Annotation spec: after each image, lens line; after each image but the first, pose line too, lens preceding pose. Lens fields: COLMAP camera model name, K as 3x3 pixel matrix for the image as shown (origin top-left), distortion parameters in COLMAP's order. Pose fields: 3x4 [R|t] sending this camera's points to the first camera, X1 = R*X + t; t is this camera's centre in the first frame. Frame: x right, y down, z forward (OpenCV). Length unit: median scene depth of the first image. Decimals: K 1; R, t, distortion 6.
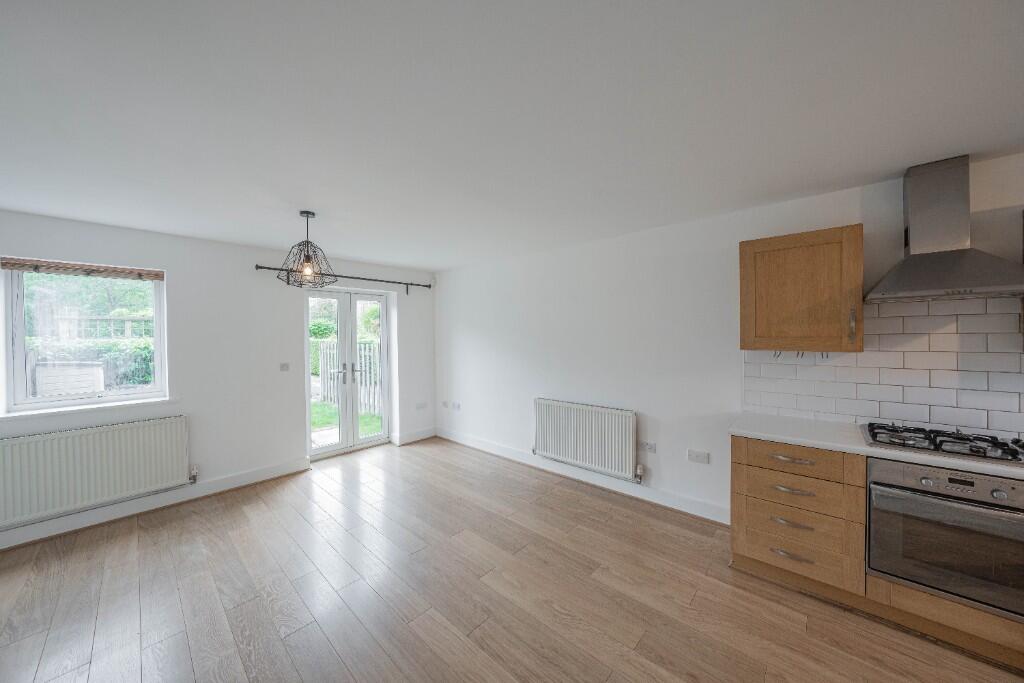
lens RADIAL K [[351.5, 0, 509.5], [0, 351.5, 339.8], [0, 0, 1]] dist [-0.025331, 0.005449]
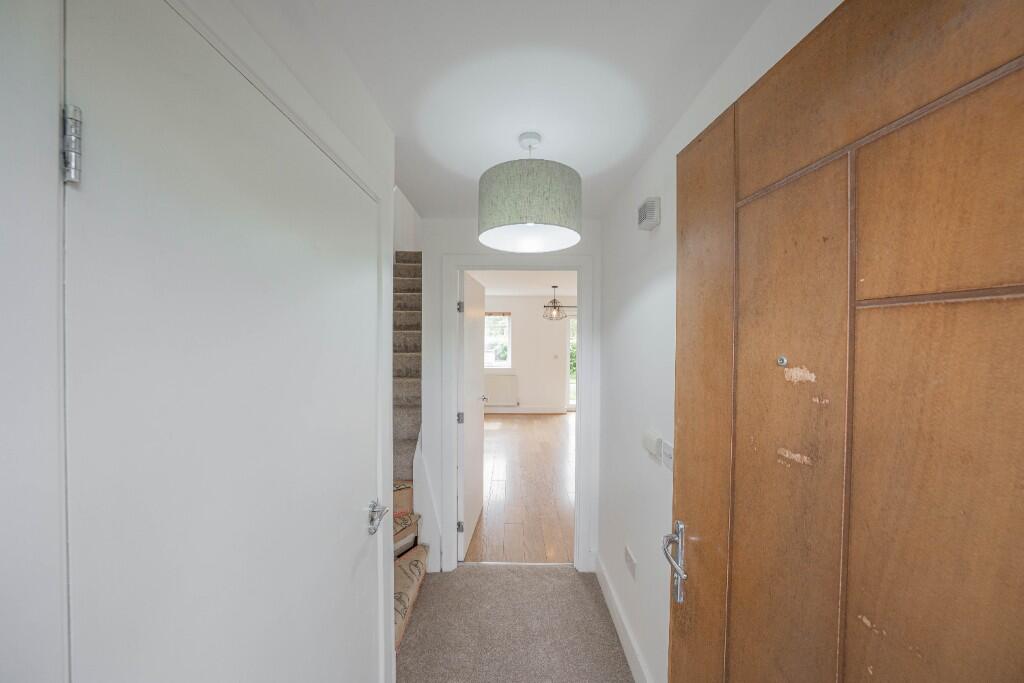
lens RADIAL K [[351.5, 0, 509.5], [0, 351.5, 339.8], [0, 0, 1]] dist [-0.025331, 0.005449]
pose [[0.697347, 0.022952, -0.716366, 0.889701], [-0.024624, 0.999664, 0.008059, -0.040742], [0.716311, 0.012020, 0.697678, -0.849006]]
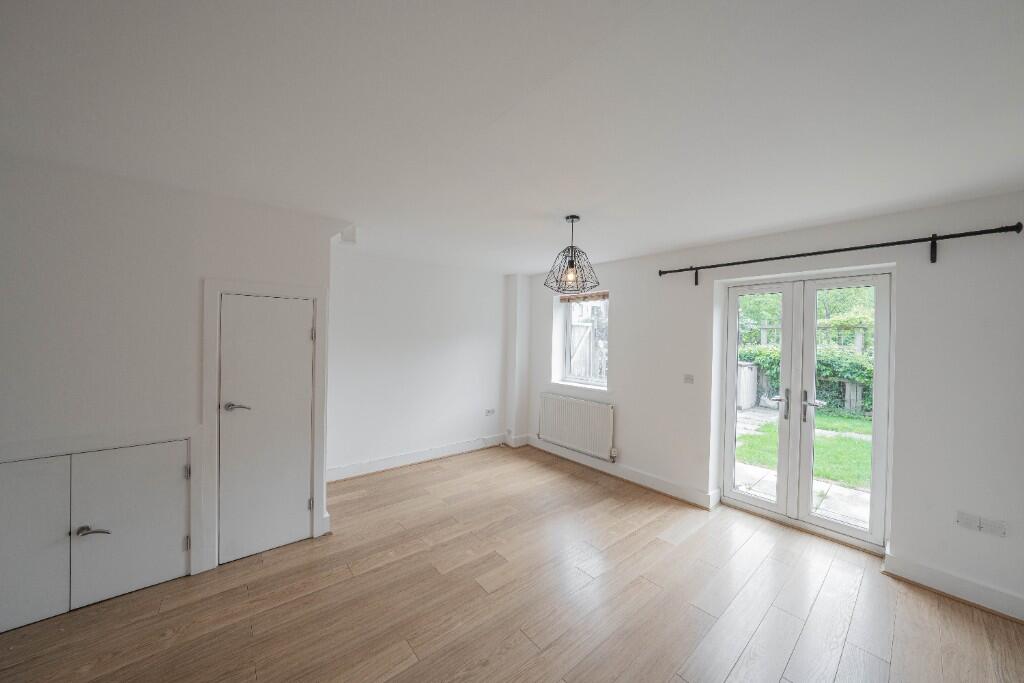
lens RADIAL K [[351.5, 0, 509.5], [0, 351.5, 339.8], [0, 0, 1]] dist [-0.025331, 0.005449]
pose [[-0.134512, 0.012078, -0.990838, 0.470749], [-0.034663, 0.999256, 0.016887, -0.032614], [0.990306, 0.036616, -0.133993, 1.064744]]
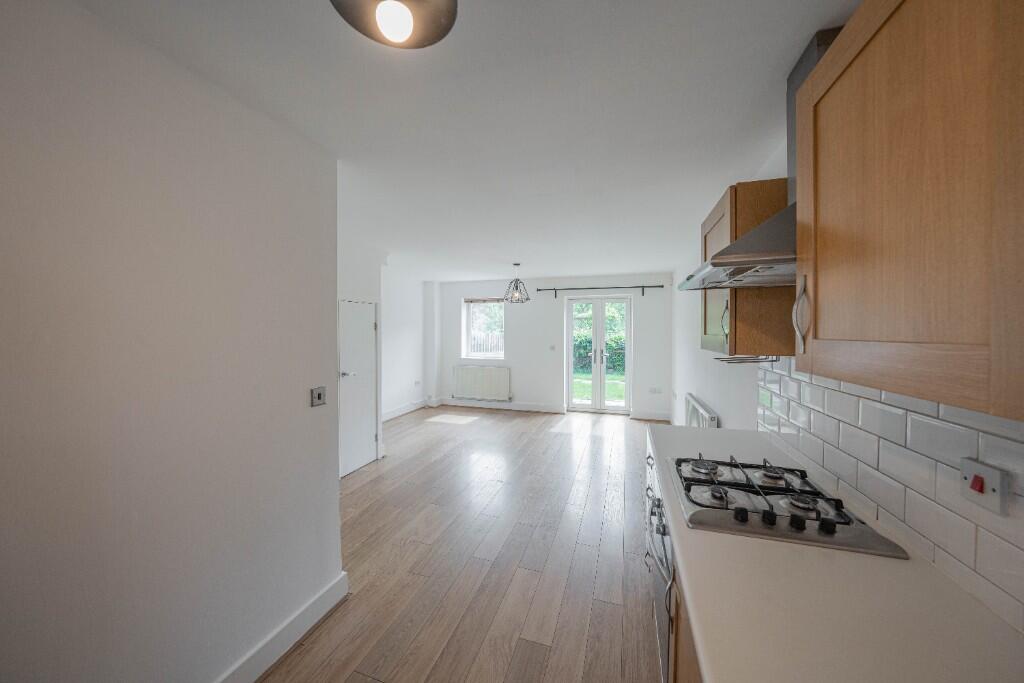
lens RADIAL K [[348.7, 0, 510.8], [0, 348.7, 337.8], [0, 0, 1]] dist [-0.021365, 0.000034]
pose [[0.412638, 0.031358, -0.910355, 1.254445], [-0.020542, 0.999473, 0.025117, -0.010985], [0.910664, 0.008336, 0.413064, 0.209800]]
